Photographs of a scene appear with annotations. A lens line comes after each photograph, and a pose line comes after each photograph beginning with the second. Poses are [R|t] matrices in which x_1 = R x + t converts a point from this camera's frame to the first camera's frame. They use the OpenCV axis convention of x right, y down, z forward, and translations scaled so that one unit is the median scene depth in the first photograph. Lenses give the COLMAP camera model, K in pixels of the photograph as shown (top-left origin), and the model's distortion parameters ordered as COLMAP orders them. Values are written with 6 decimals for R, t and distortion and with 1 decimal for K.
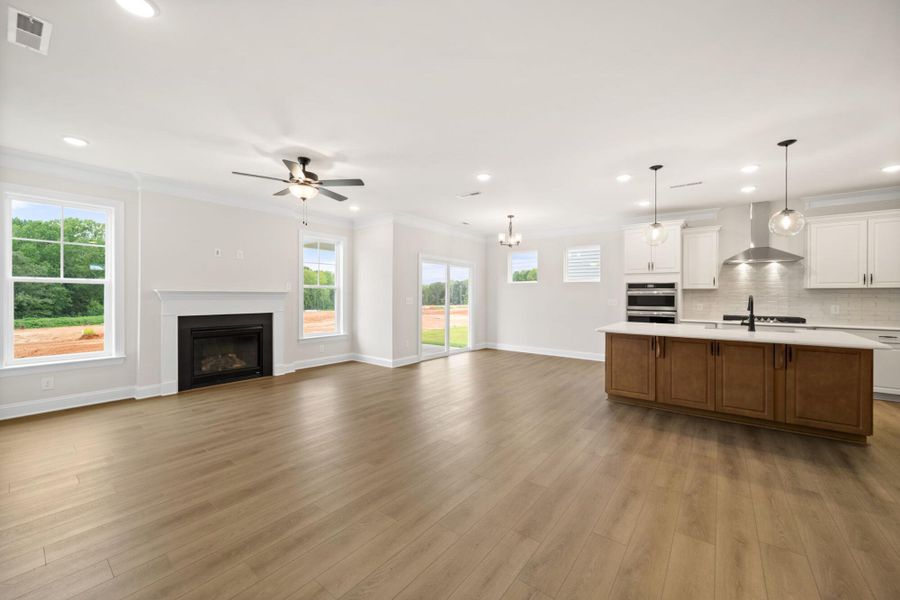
lens RADIAL K [[348.2, 0, 453.3], [0, 348.2, 296.8], [0, 0, 1]] dist [-0.005485, 0.001700]
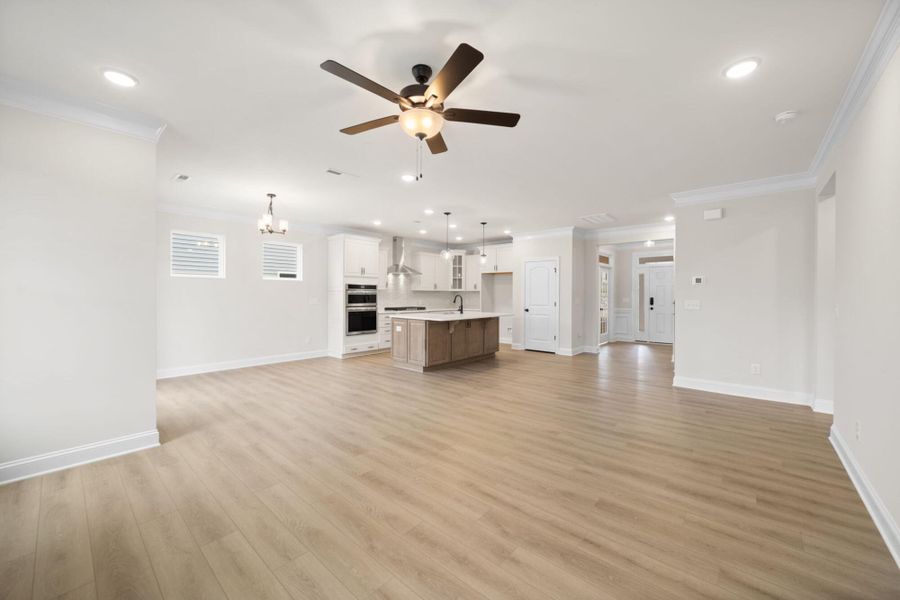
lens RADIAL K [[348.2, 0, 457.2], [0, 348.2, 292.8], [0, 0, 1]] dist [-0.005485, 0.001700]
pose [[0.065402, 0.005906, 0.997841, -1.160600], [0.001710, 0.999980, -0.006031, -0.003730], [-0.997858, 0.002101, 0.065391, 1.010009]]
